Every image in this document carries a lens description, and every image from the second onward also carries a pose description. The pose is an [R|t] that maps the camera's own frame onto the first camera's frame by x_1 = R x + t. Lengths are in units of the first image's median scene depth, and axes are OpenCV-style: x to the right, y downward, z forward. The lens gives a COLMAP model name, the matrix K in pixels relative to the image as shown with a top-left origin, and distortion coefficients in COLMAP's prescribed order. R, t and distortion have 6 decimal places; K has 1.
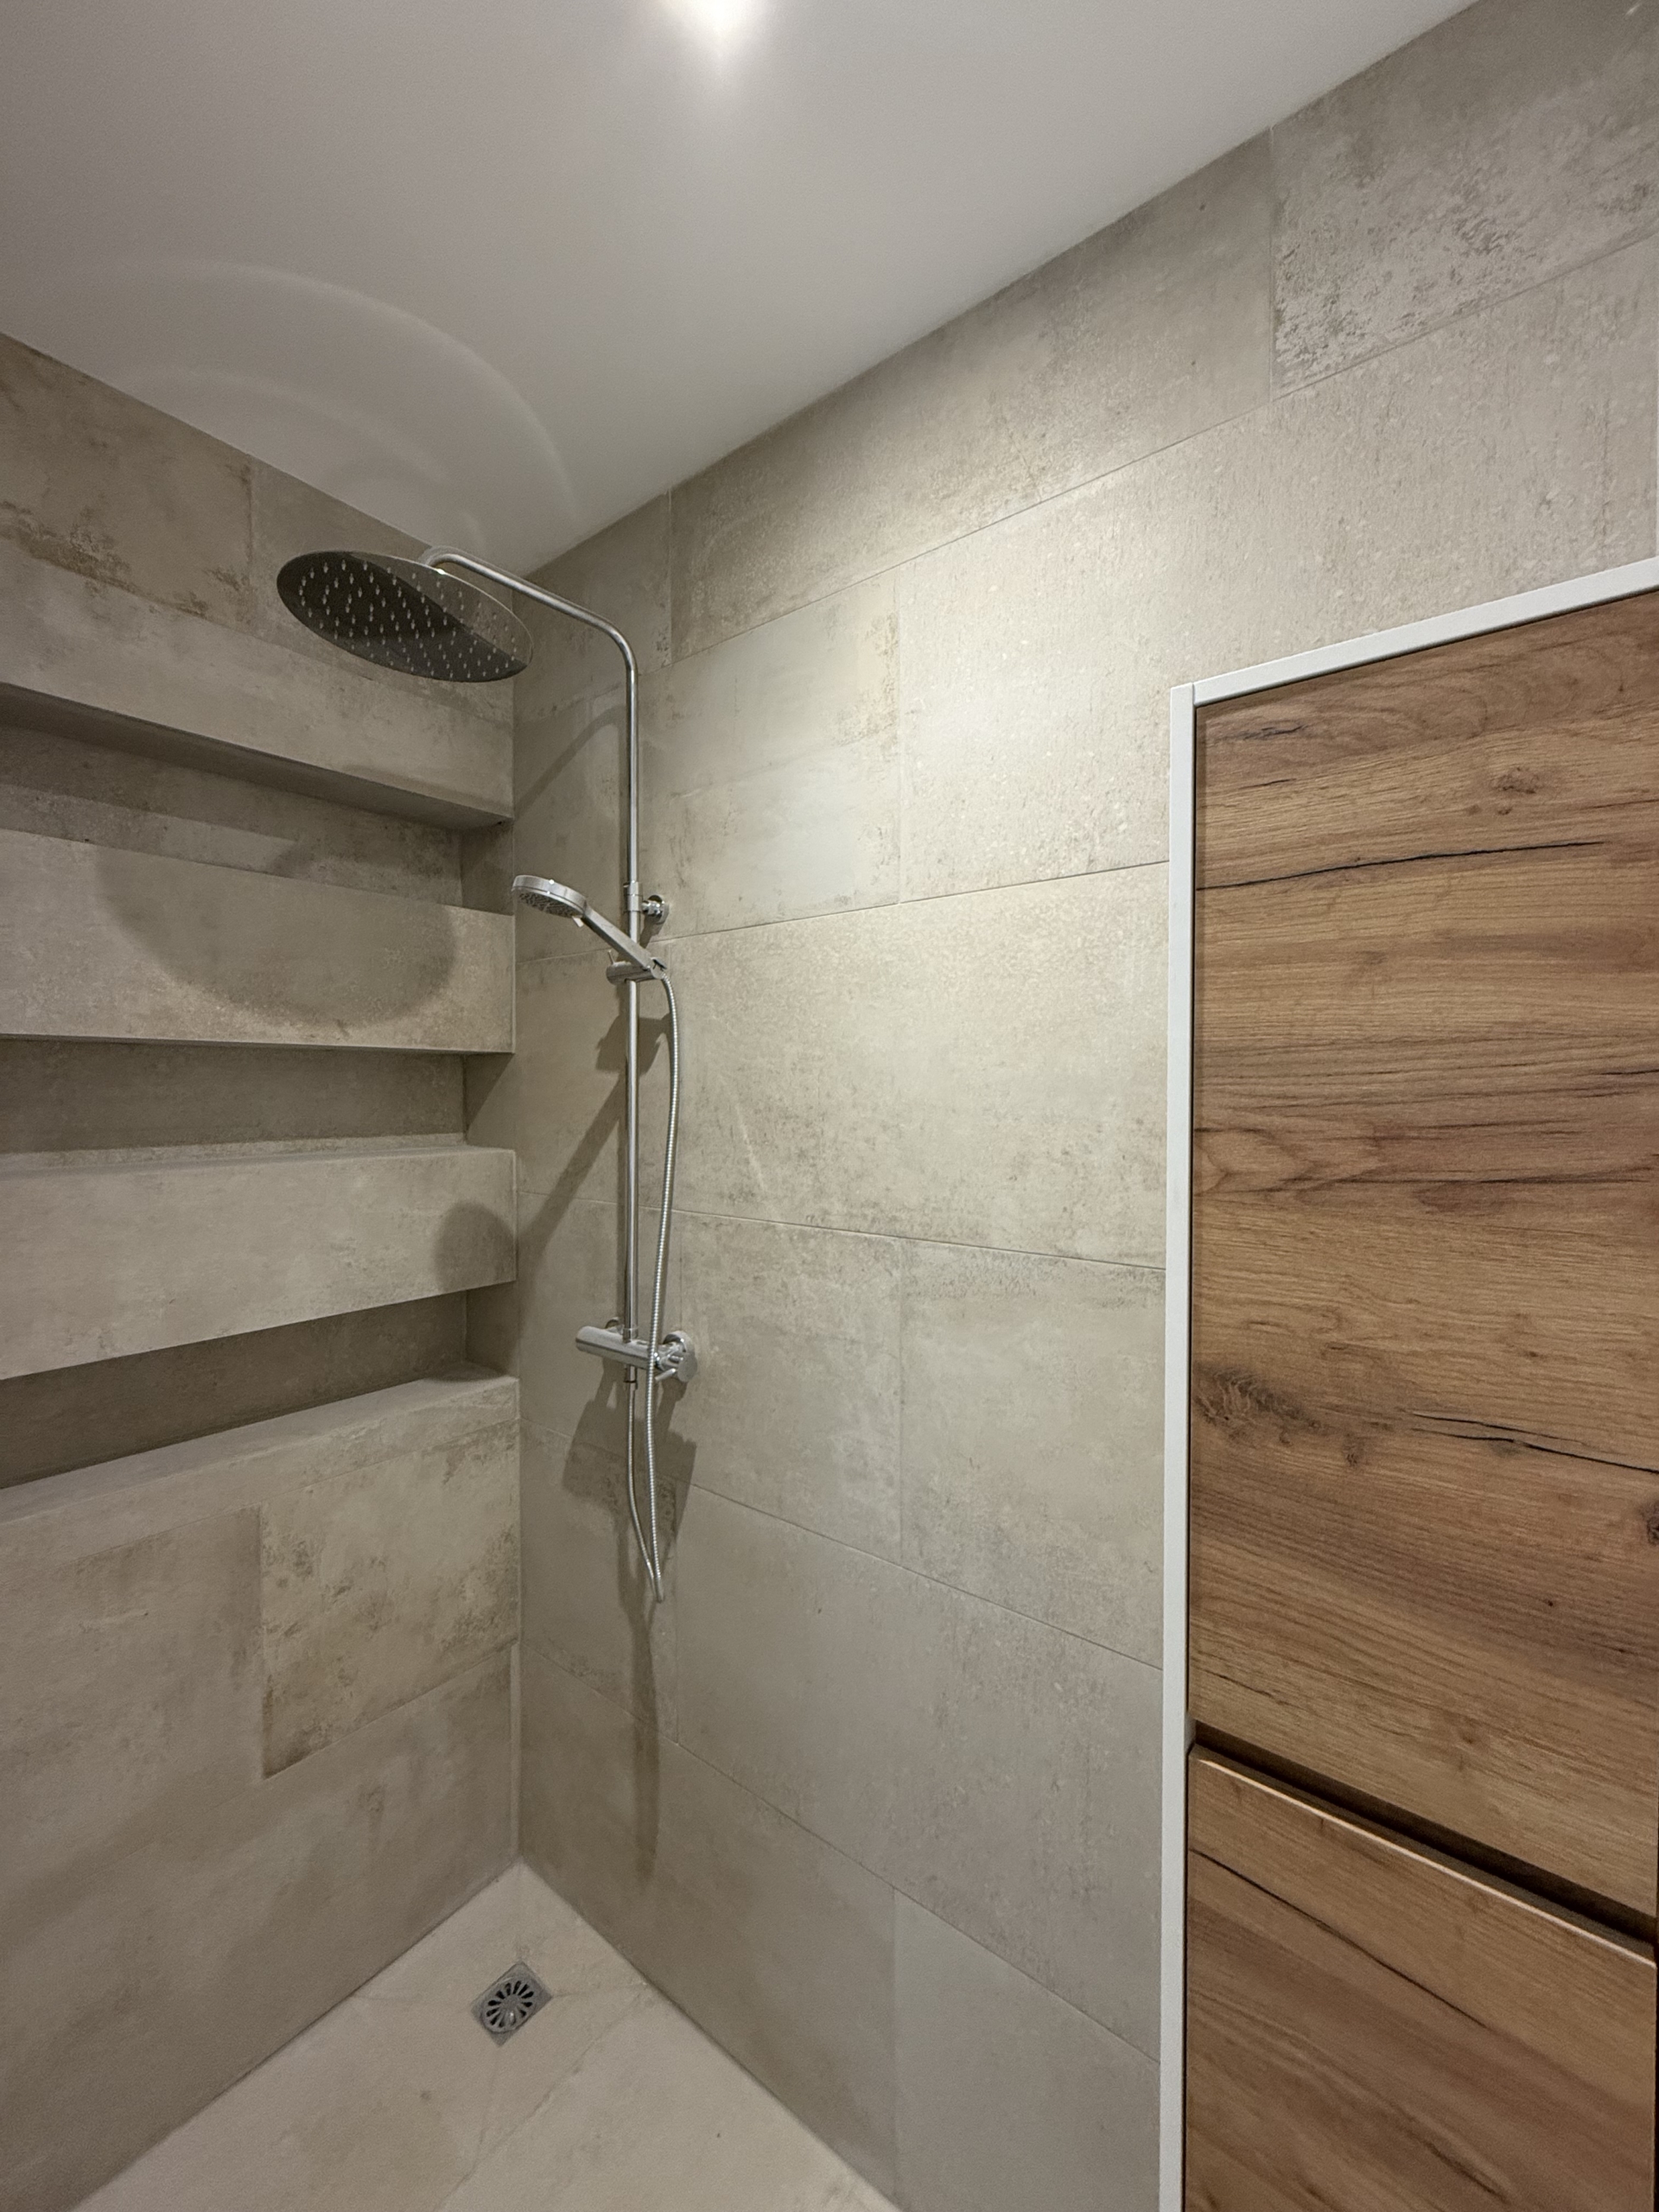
lens RADIAL K [[883.7, 0, 835.4], [0, 883.7, 1101.9], [0, 0, 1]] dist [0.002071, -0.000461]
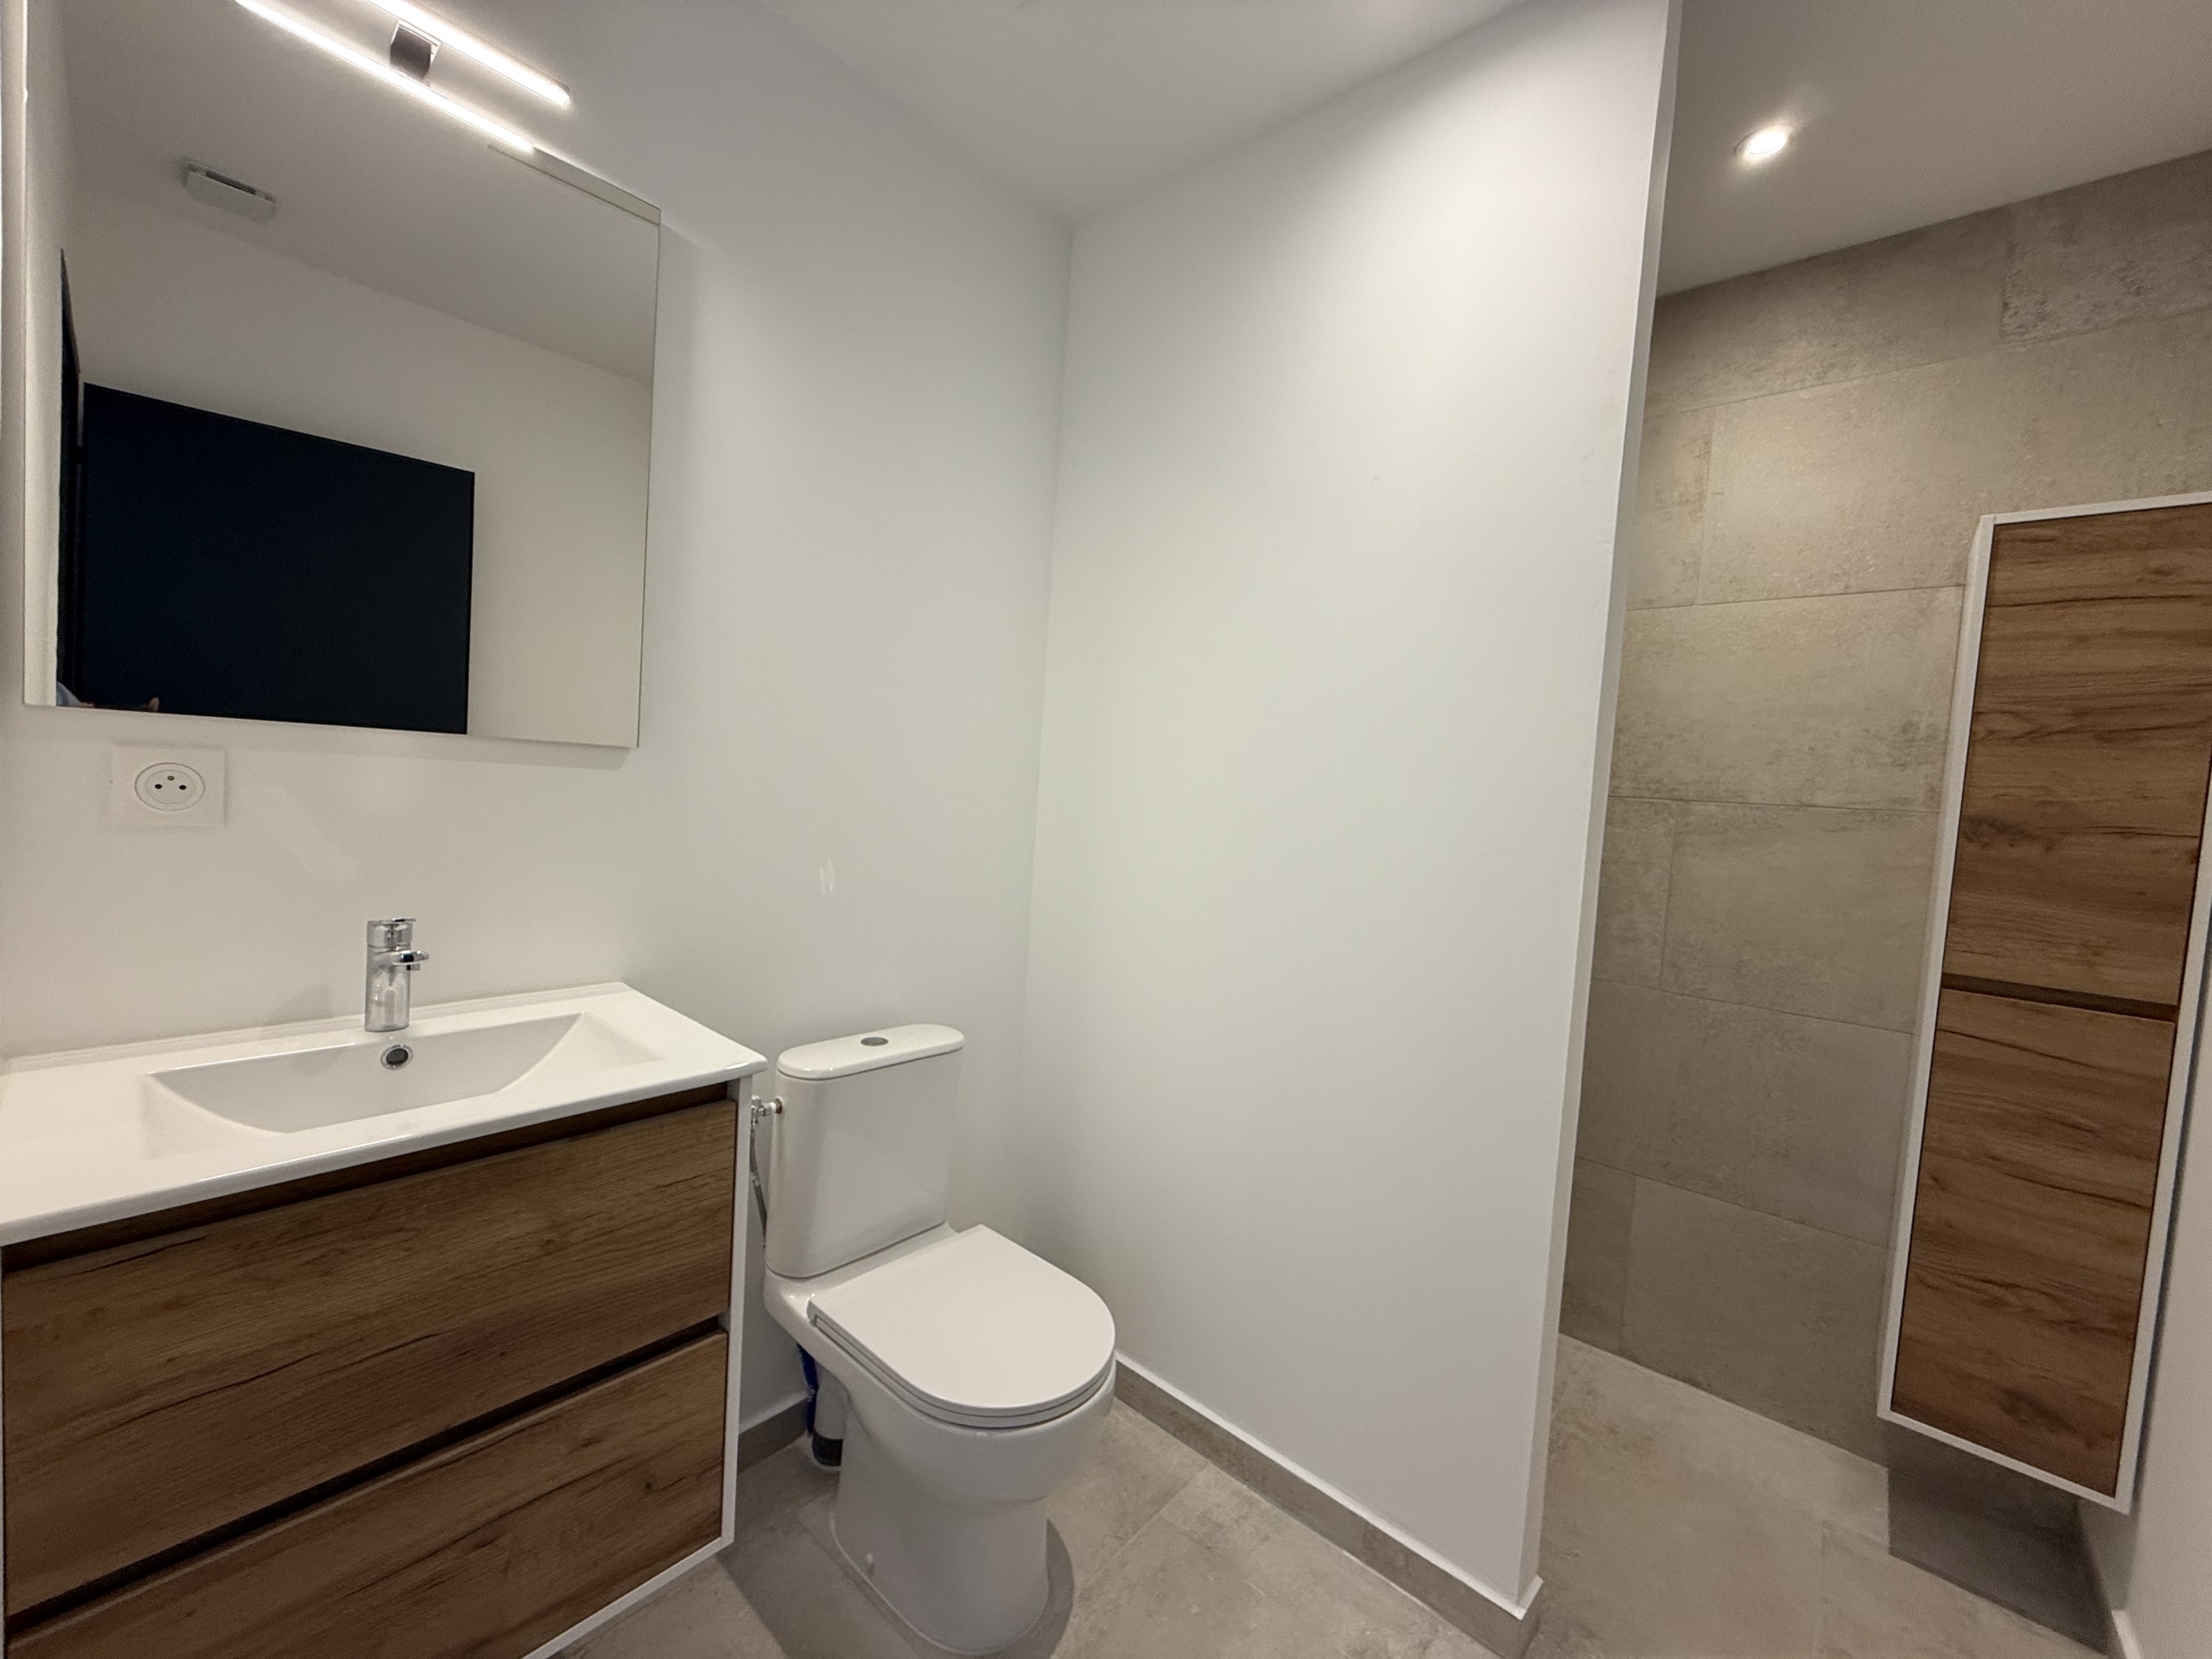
lens RADIAL K [[883.7, 0, 1105.0], [0, 883.7, 826.7], [0, 0, 1]] dist [0.002071, -0.000461]
pose [[0.995647, 0.067150, -0.064643, -1.640608], [-0.065021, 0.997288, 0.034492, 0.387486], [0.066784, -0.030138, 0.997312, -1.416469]]
